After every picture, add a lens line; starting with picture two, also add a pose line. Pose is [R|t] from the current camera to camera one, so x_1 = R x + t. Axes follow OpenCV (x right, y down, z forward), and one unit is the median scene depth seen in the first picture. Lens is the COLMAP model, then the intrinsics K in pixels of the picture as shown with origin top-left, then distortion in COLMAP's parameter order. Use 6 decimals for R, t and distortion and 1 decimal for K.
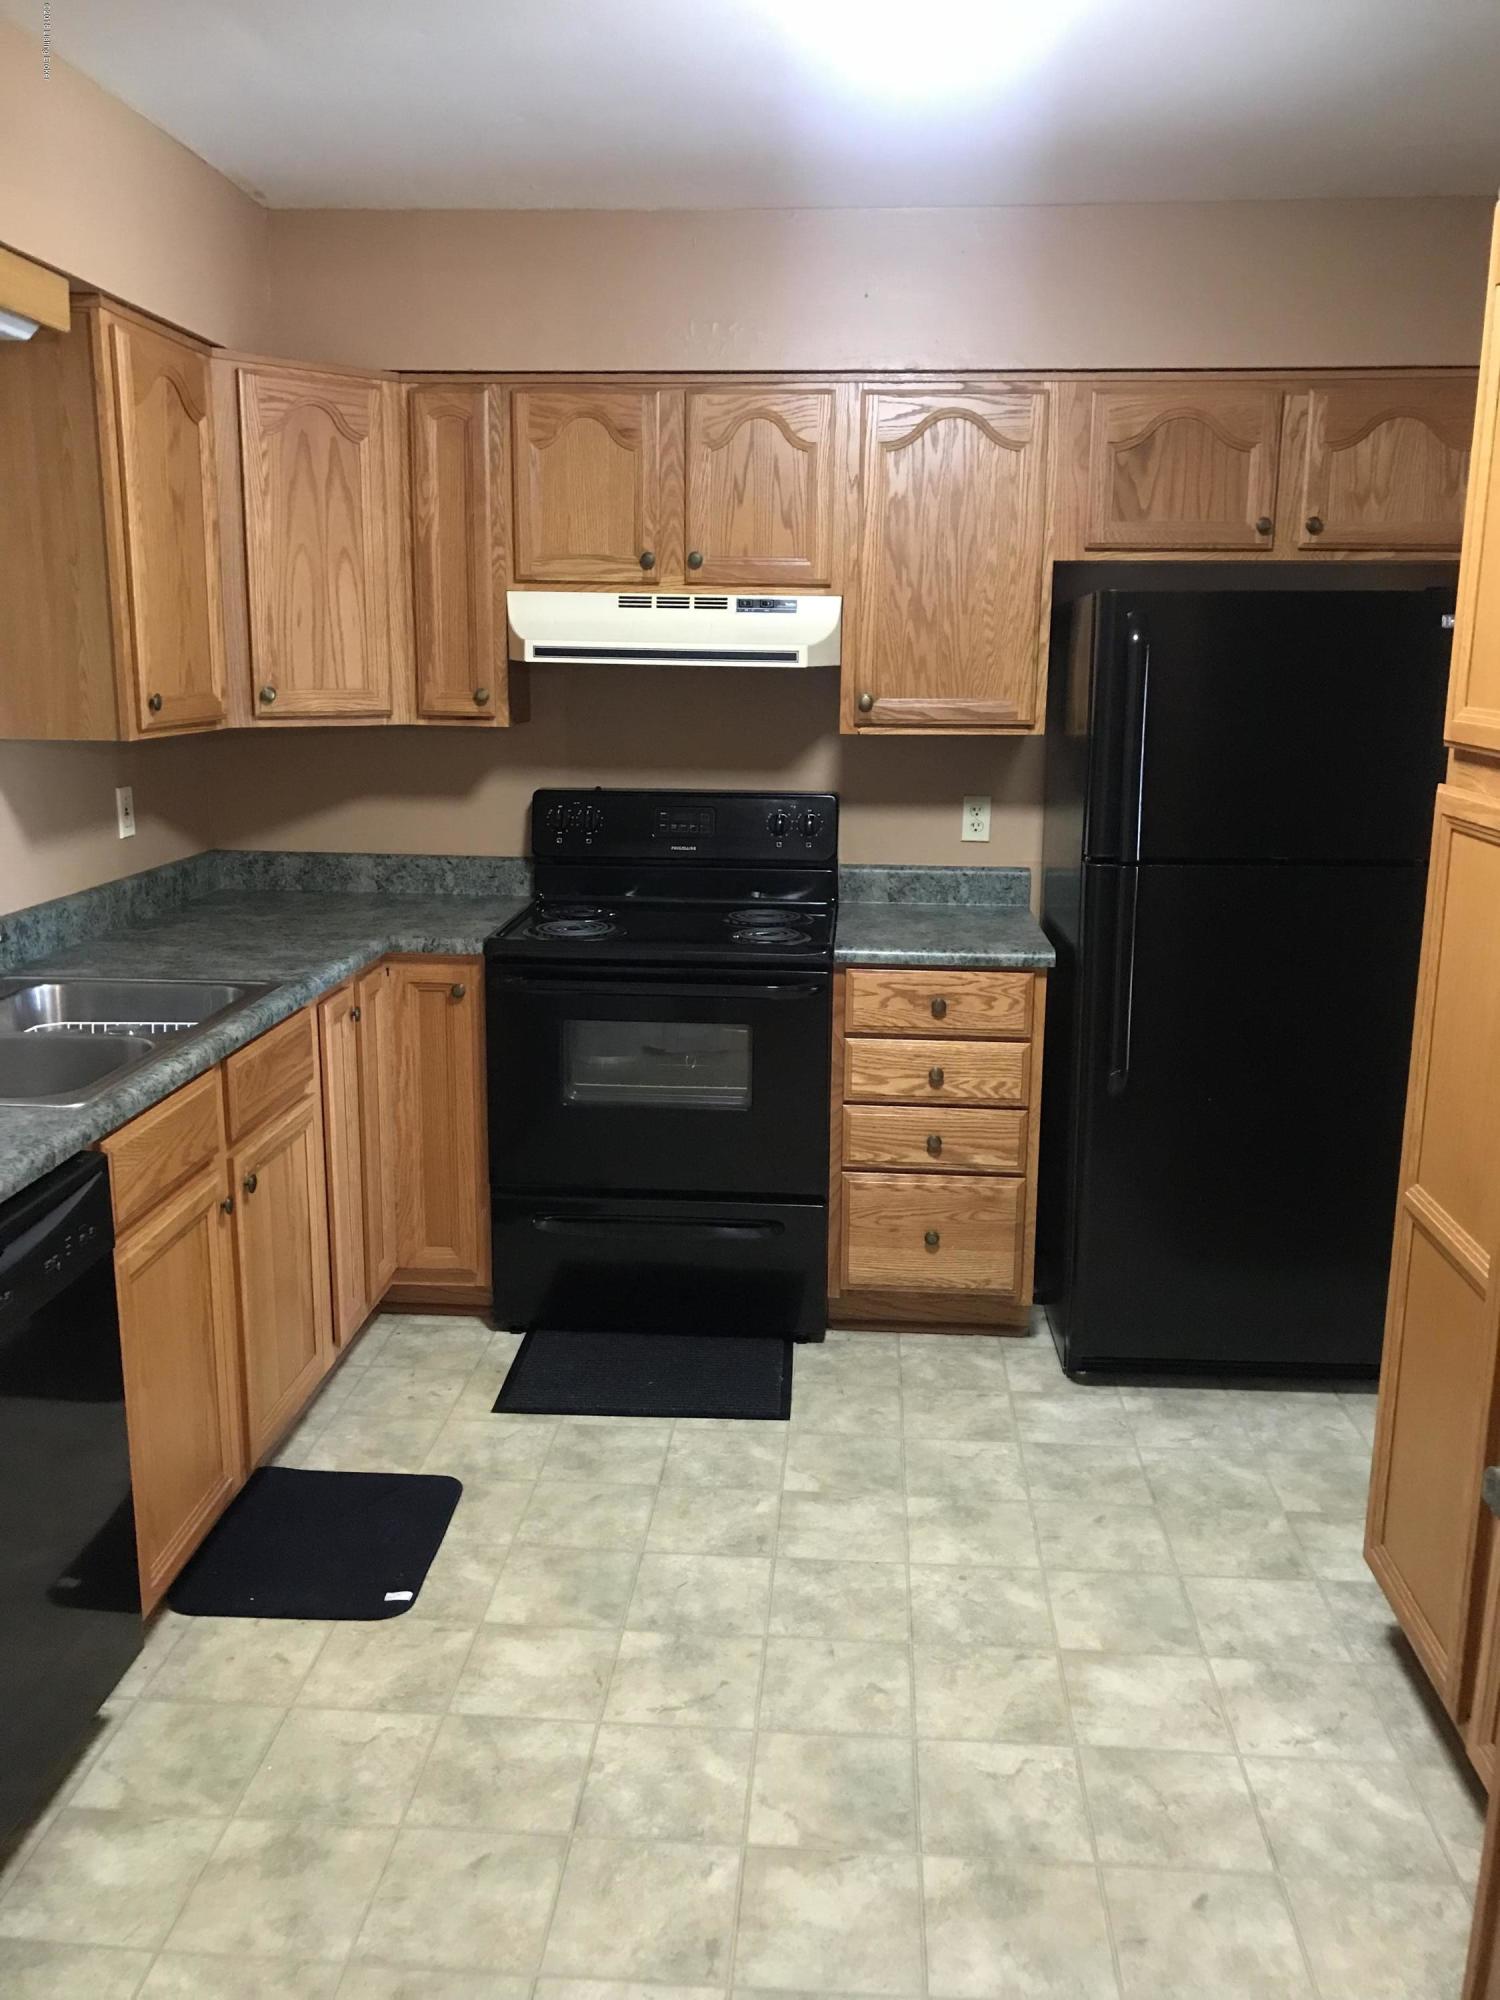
lens RADIAL K [[1641.1, 0, 752.6], [0, 1641.1, 997.9], [0, 0, 1]] dist [-0.005755, -0.003795]
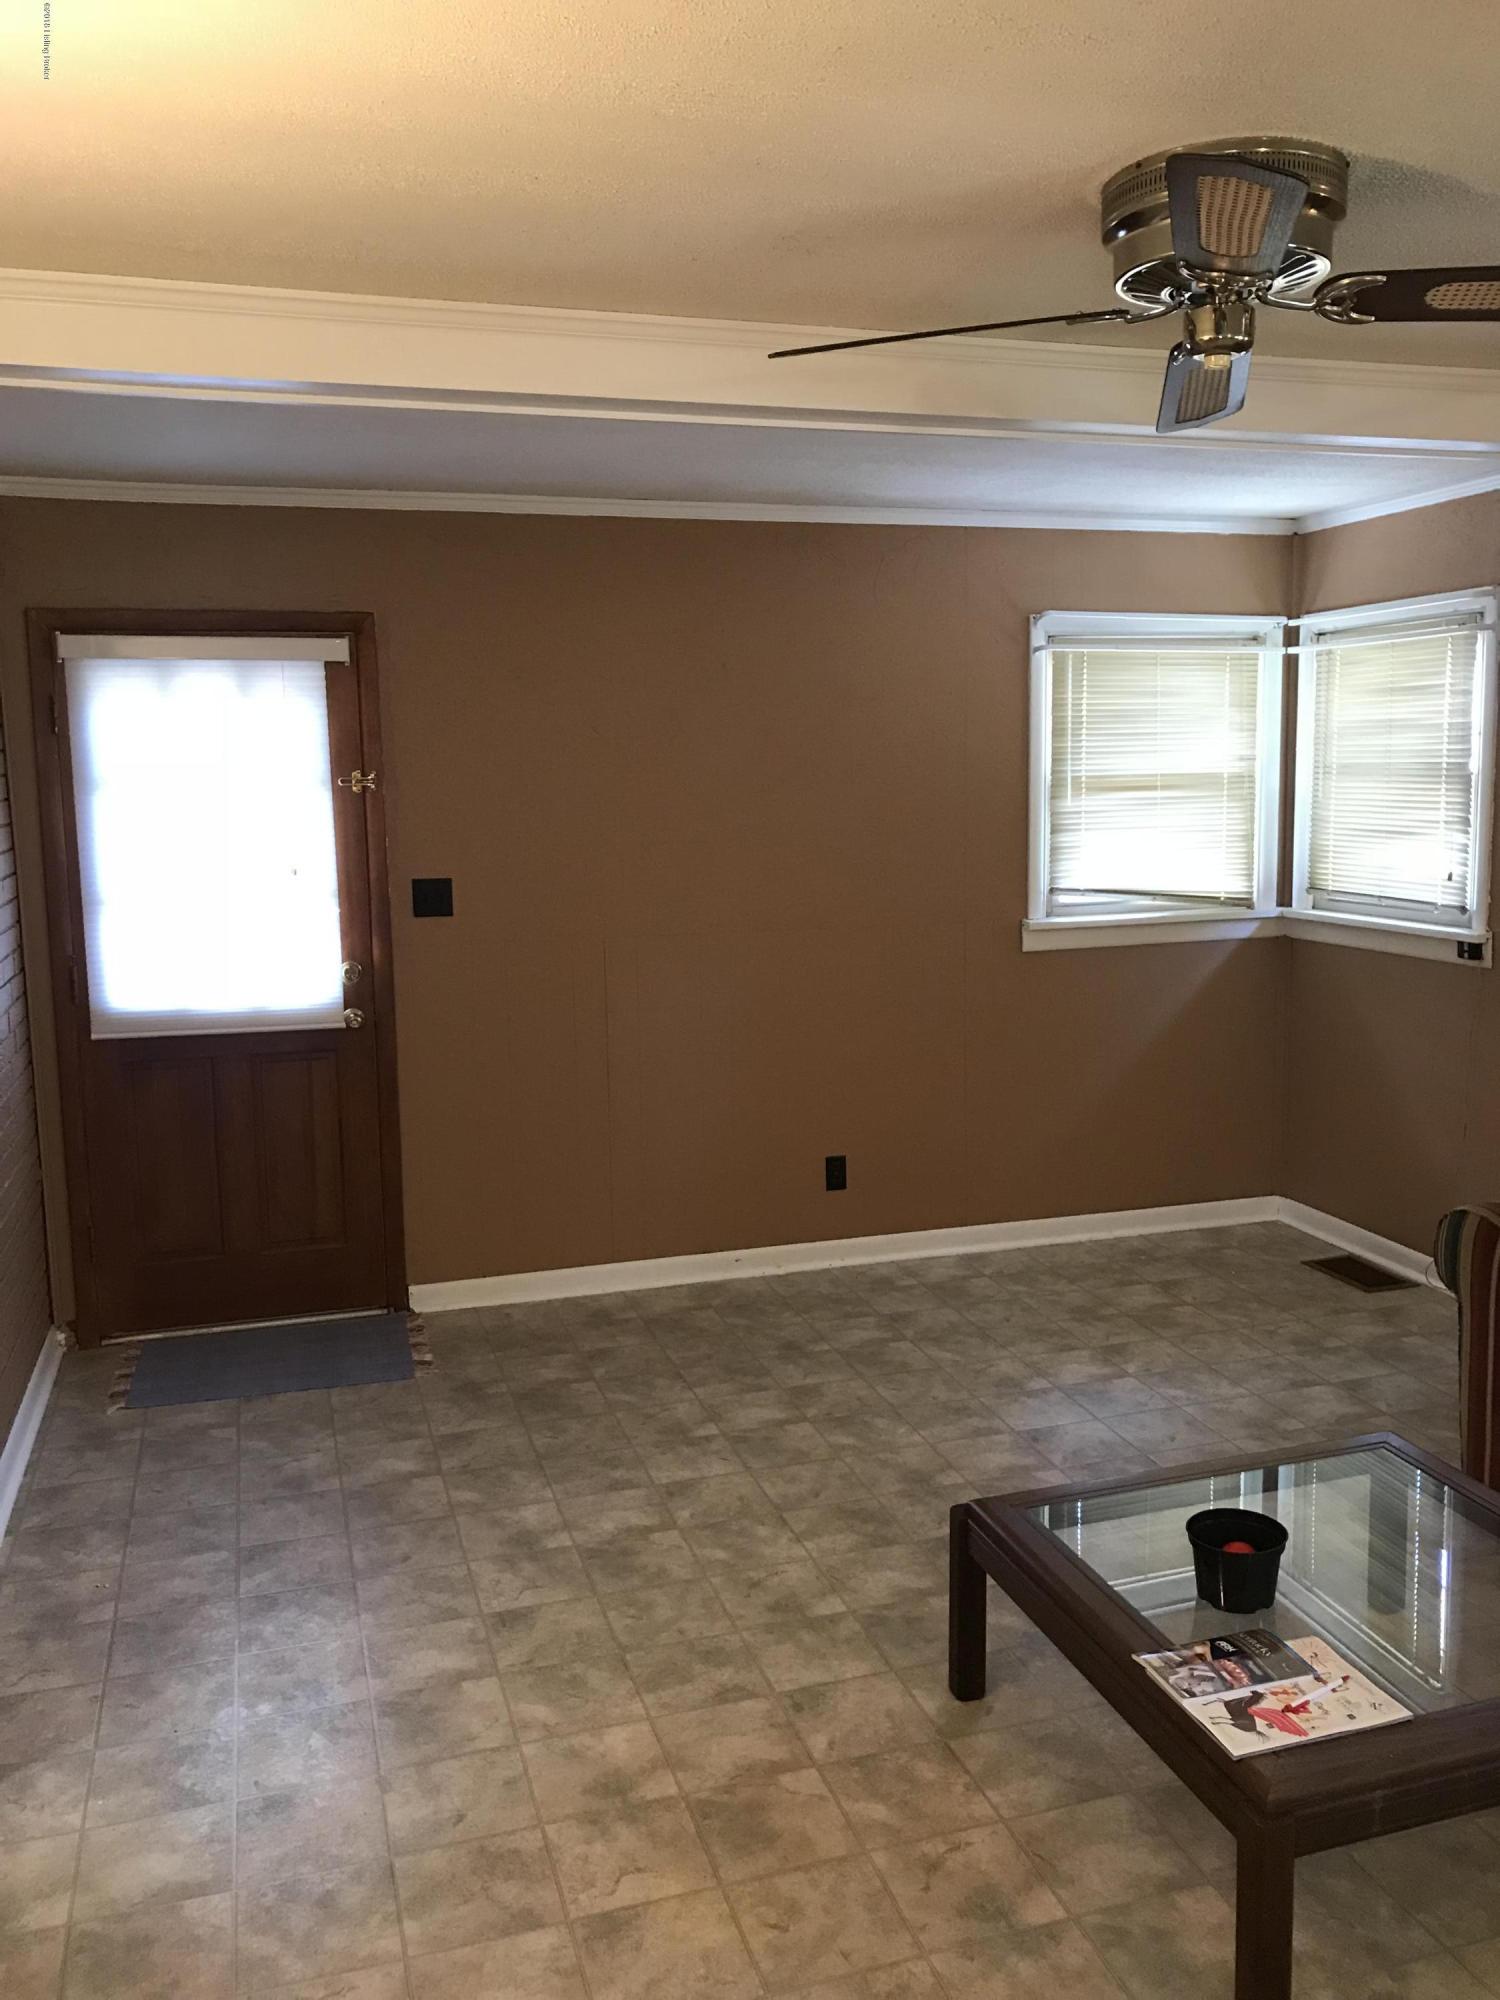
lens RADIAL K [[1641.1, 0, 751.7], [0, 1641.1, 997.7], [0, 0, 1]] dist [-0.005755, -0.003795]
pose [[-0.934826, 0.049744, -0.351605, 0.389343], [-0.072076, 0.942951, 0.325036, -0.431247], [0.347715, 0.329194, -0.877910, 1.859599]]
